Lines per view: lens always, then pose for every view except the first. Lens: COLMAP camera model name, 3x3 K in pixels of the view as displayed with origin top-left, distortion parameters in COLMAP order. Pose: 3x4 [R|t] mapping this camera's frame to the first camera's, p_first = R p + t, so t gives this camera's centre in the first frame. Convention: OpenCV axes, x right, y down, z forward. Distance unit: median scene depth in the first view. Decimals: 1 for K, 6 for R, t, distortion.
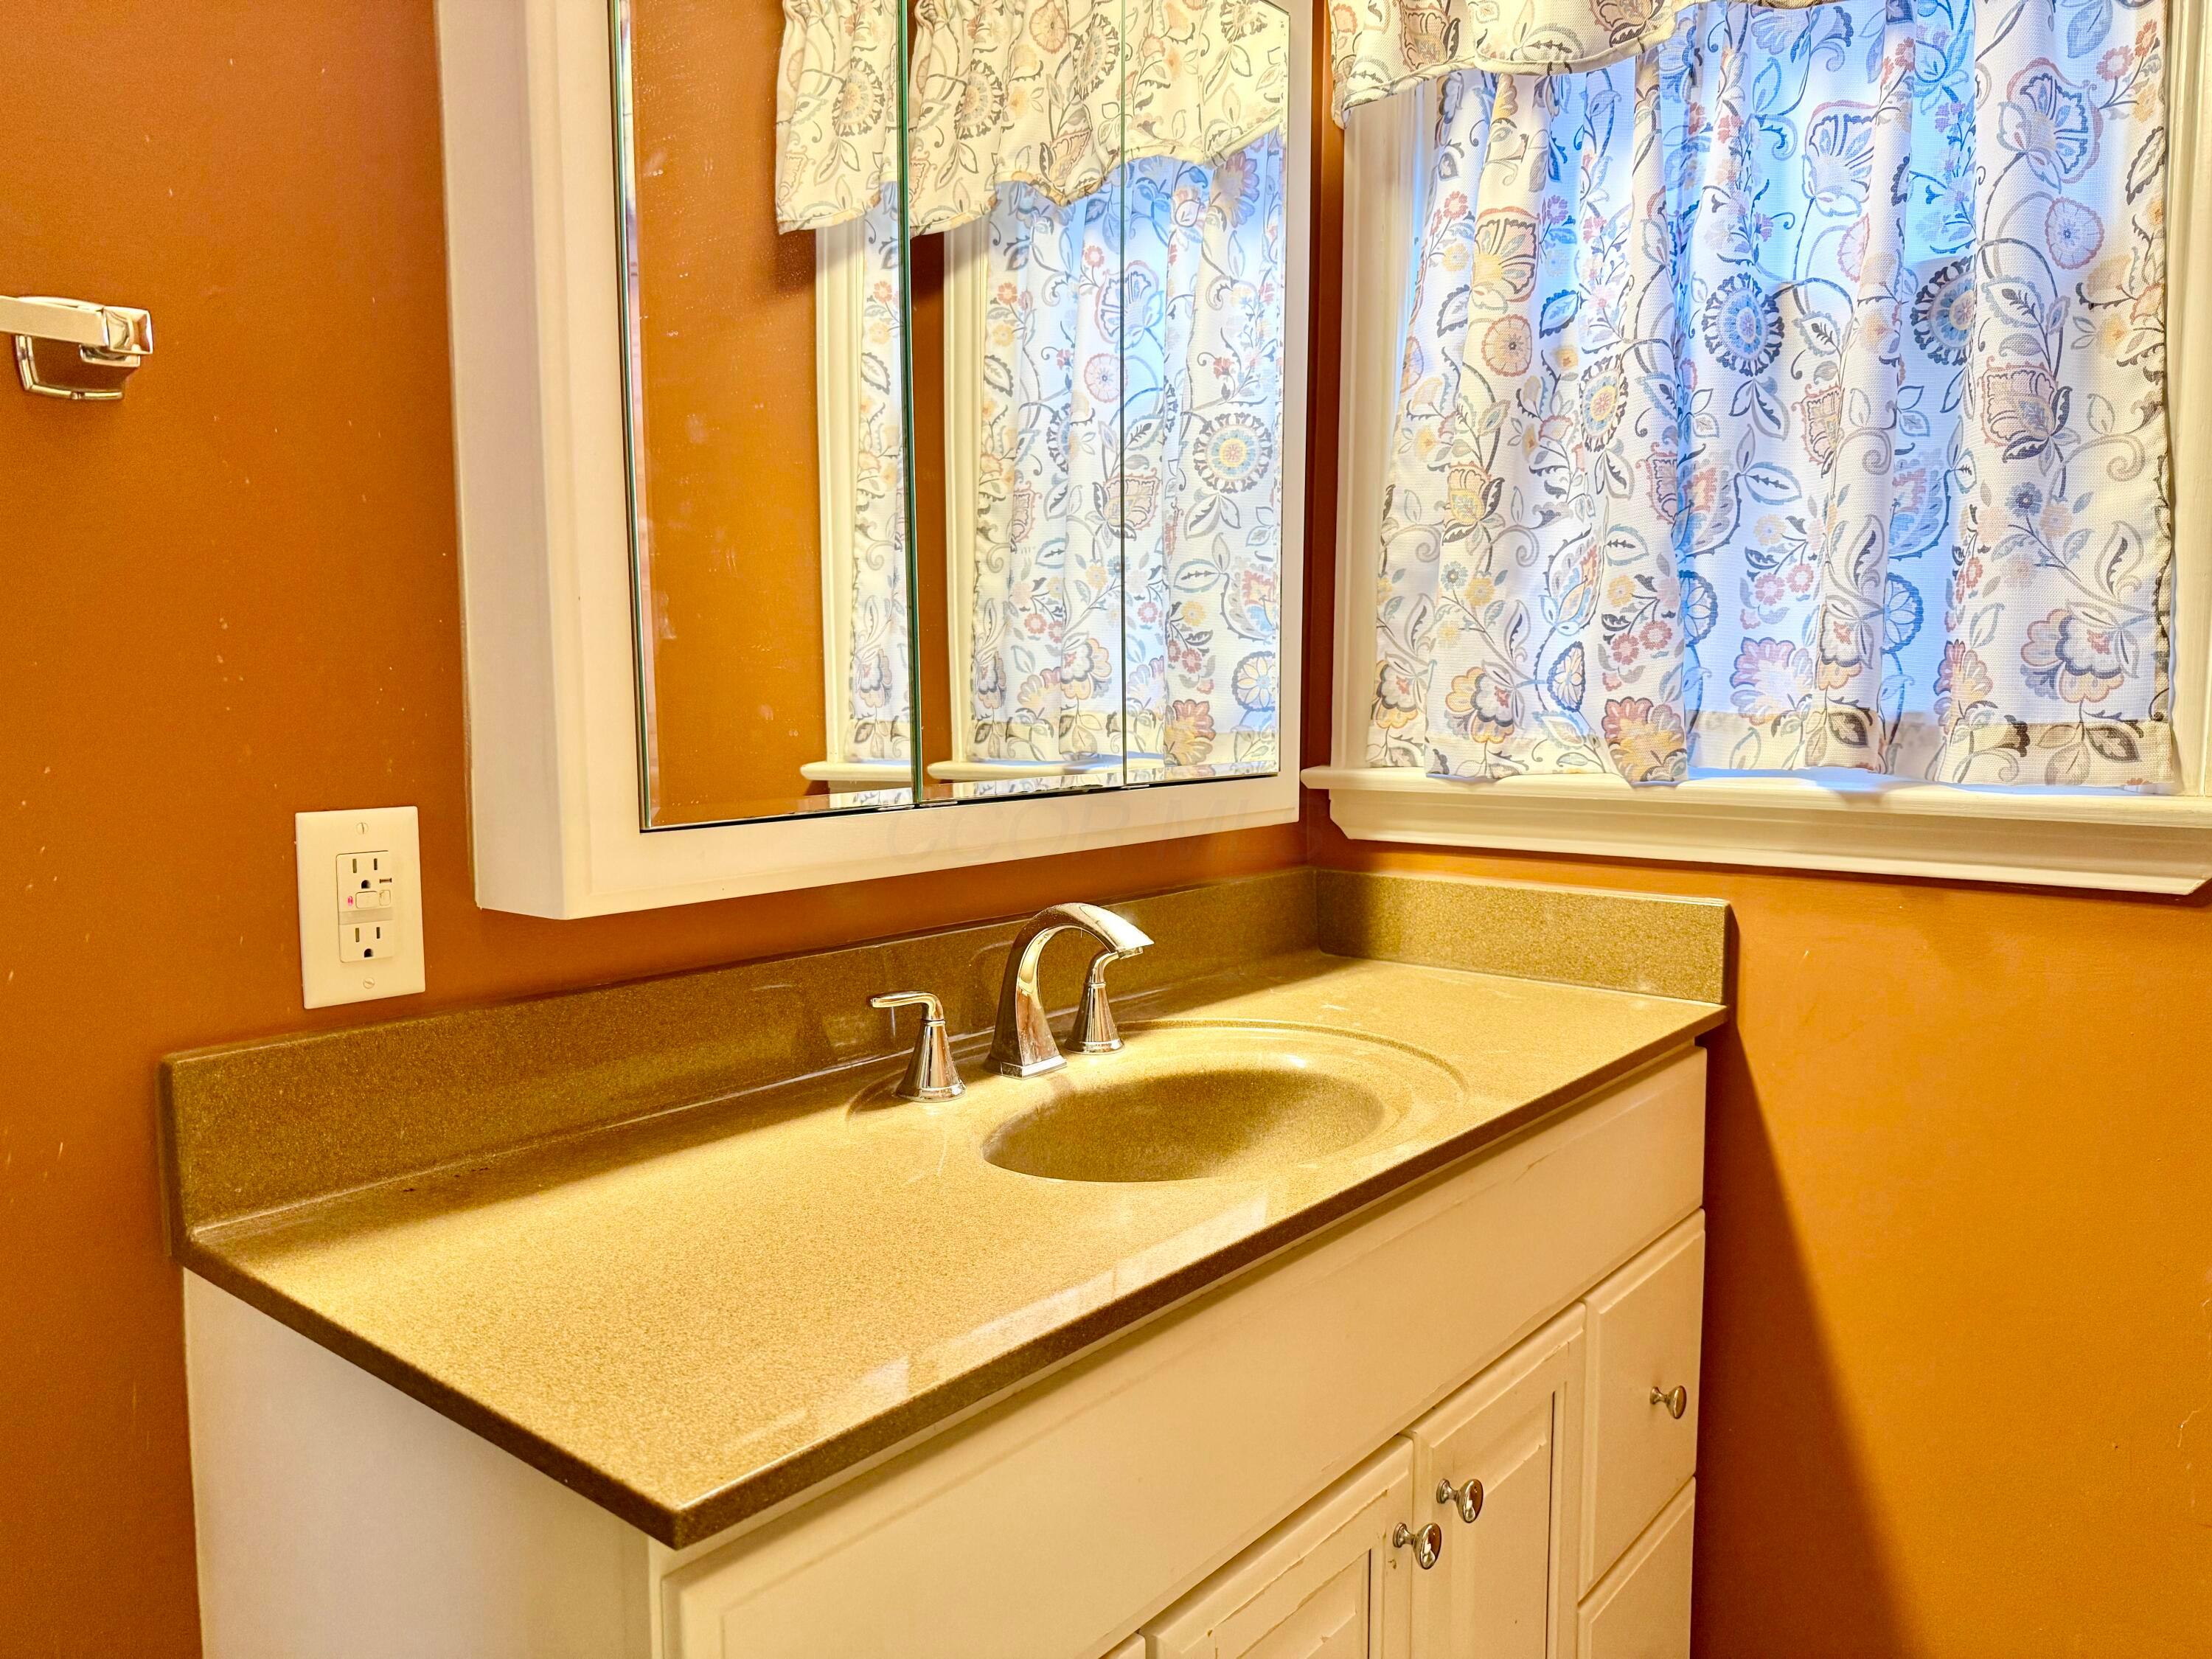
lens RADIAL K [[1533.1, 0, 1065.2], [0, 1533.1, 896.9], [0, 0, 1]] dist [-0.034126, -0.006780]
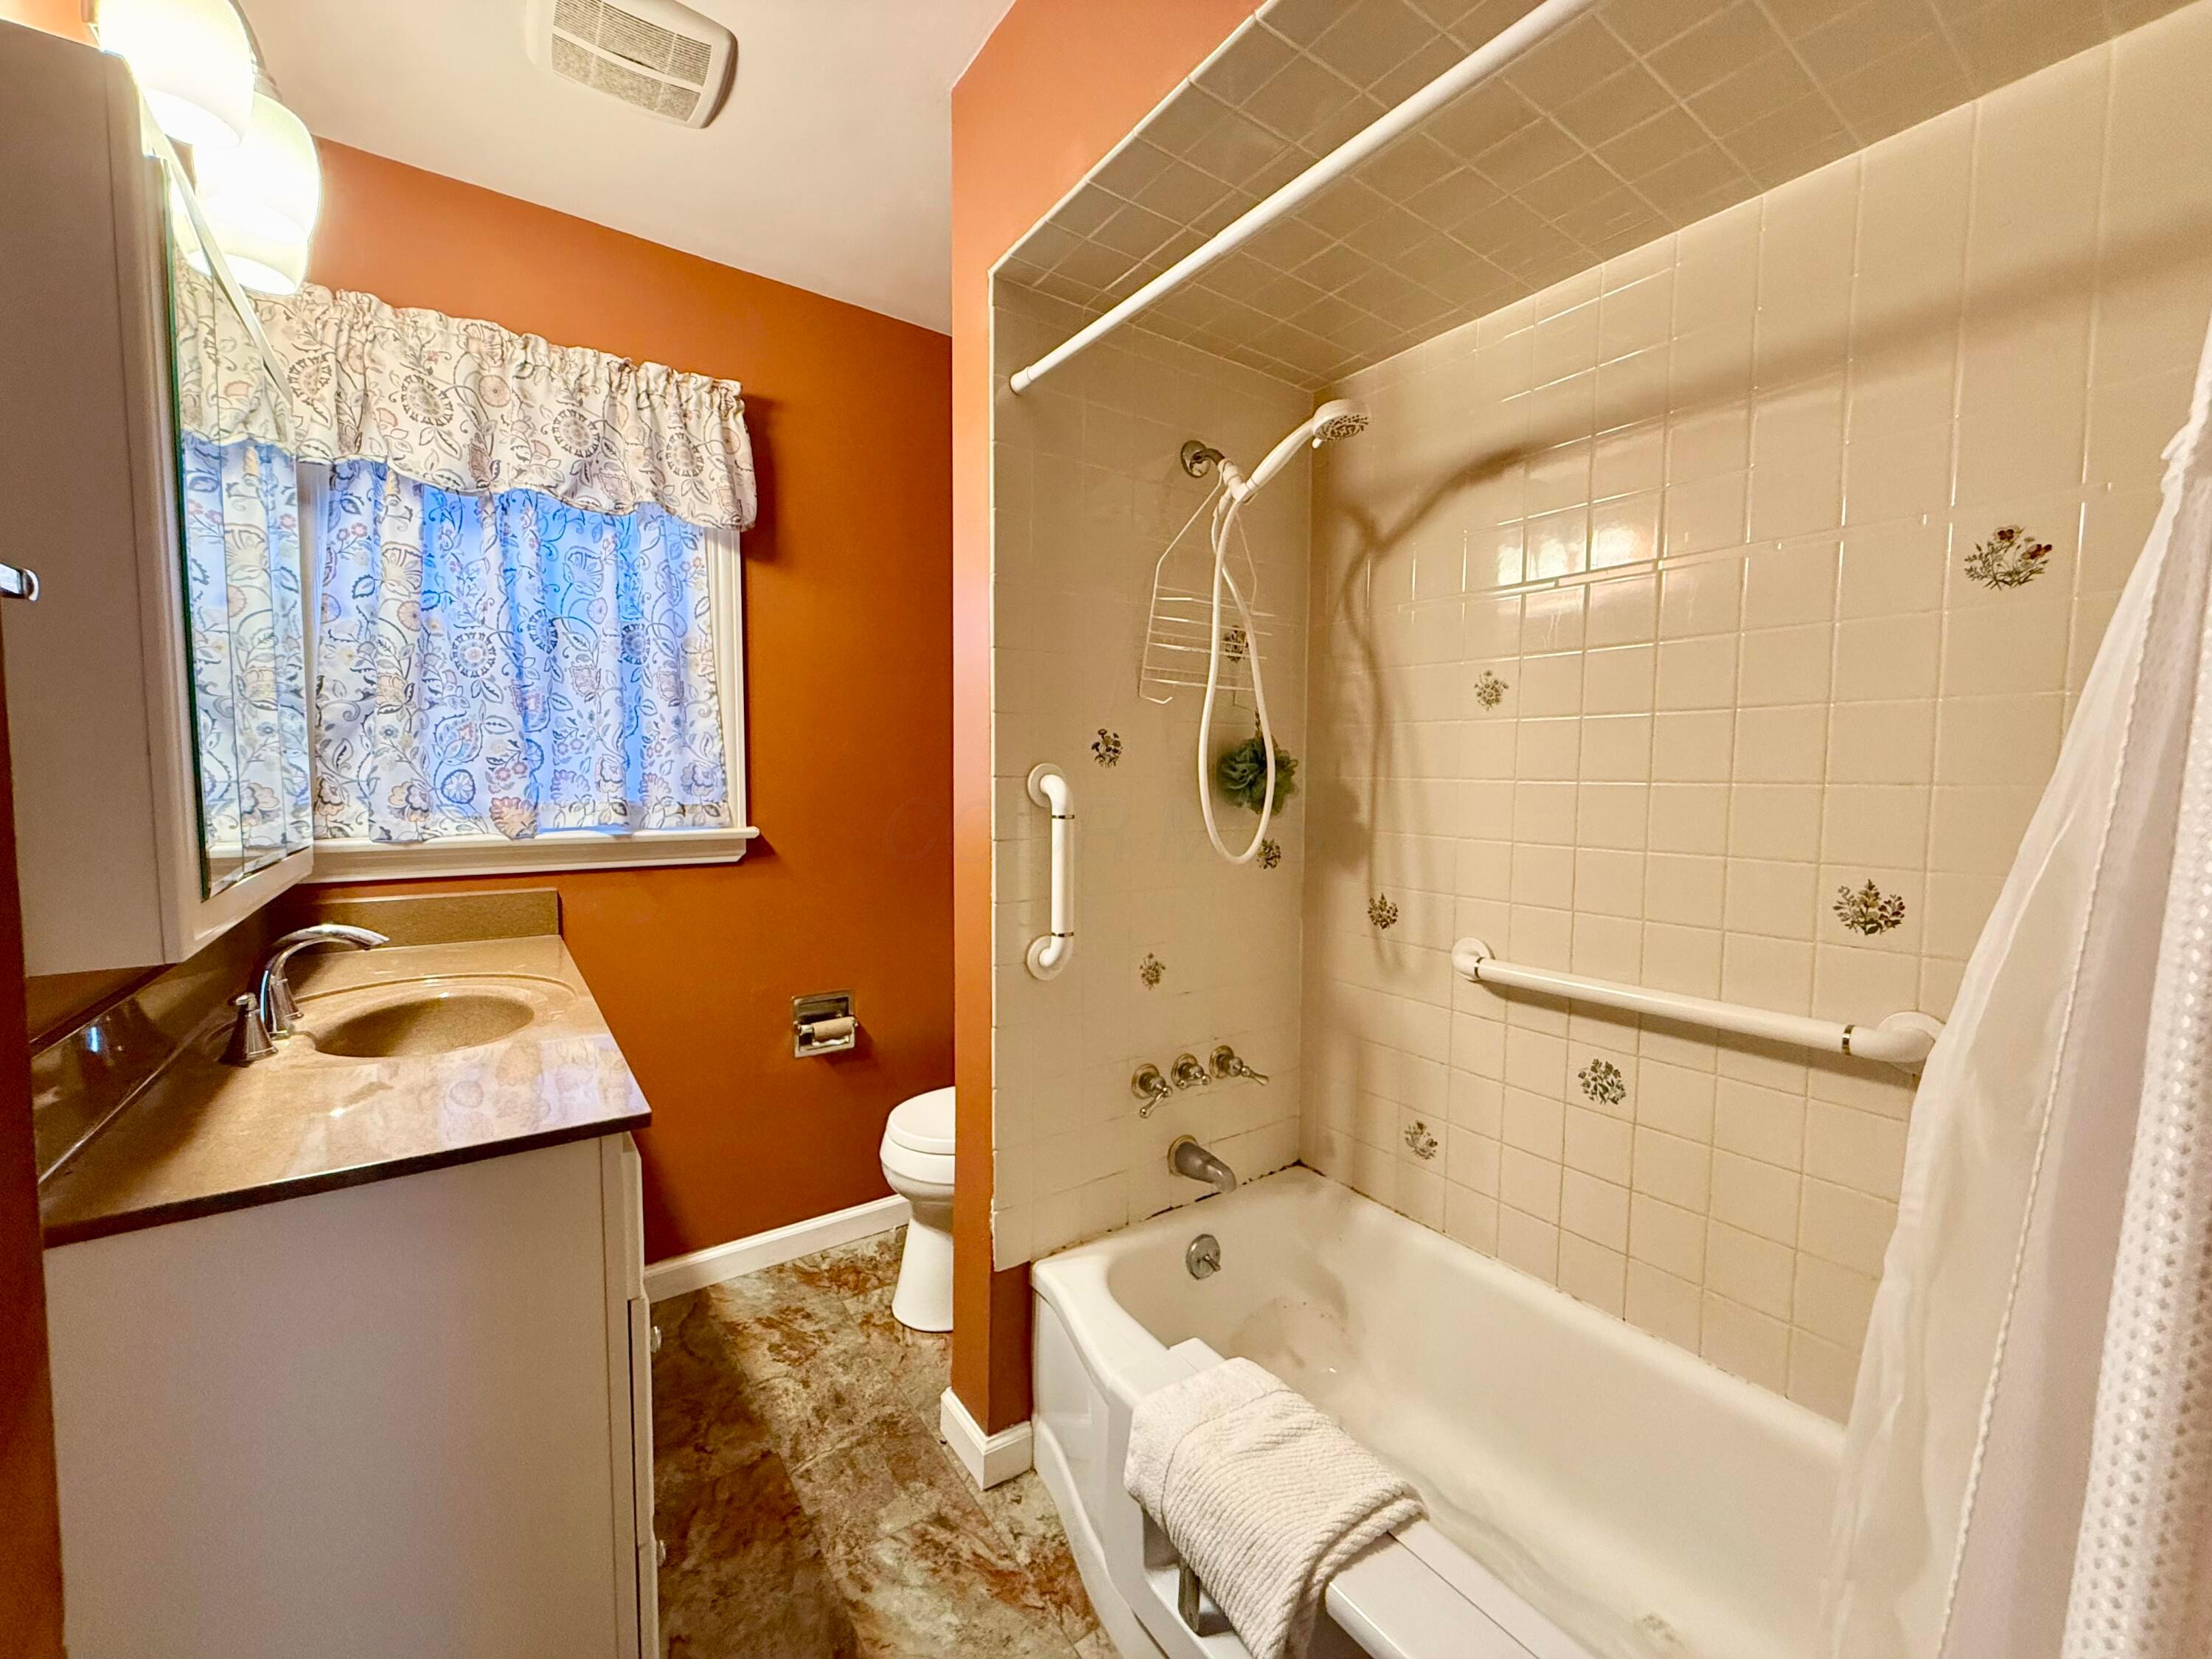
lens RADIAL K [[881.4, 0, 1106.7], [0, 881.4, 832.3], [0, 0, 1]] dist [0.000307, 0.000015]
pose [[0.242363, -0.055650, 0.968588, -0.617057], [0.121658, 0.992216, 0.026566, -0.014188], [-0.962528, 0.111398, 0.247247, -0.092501]]
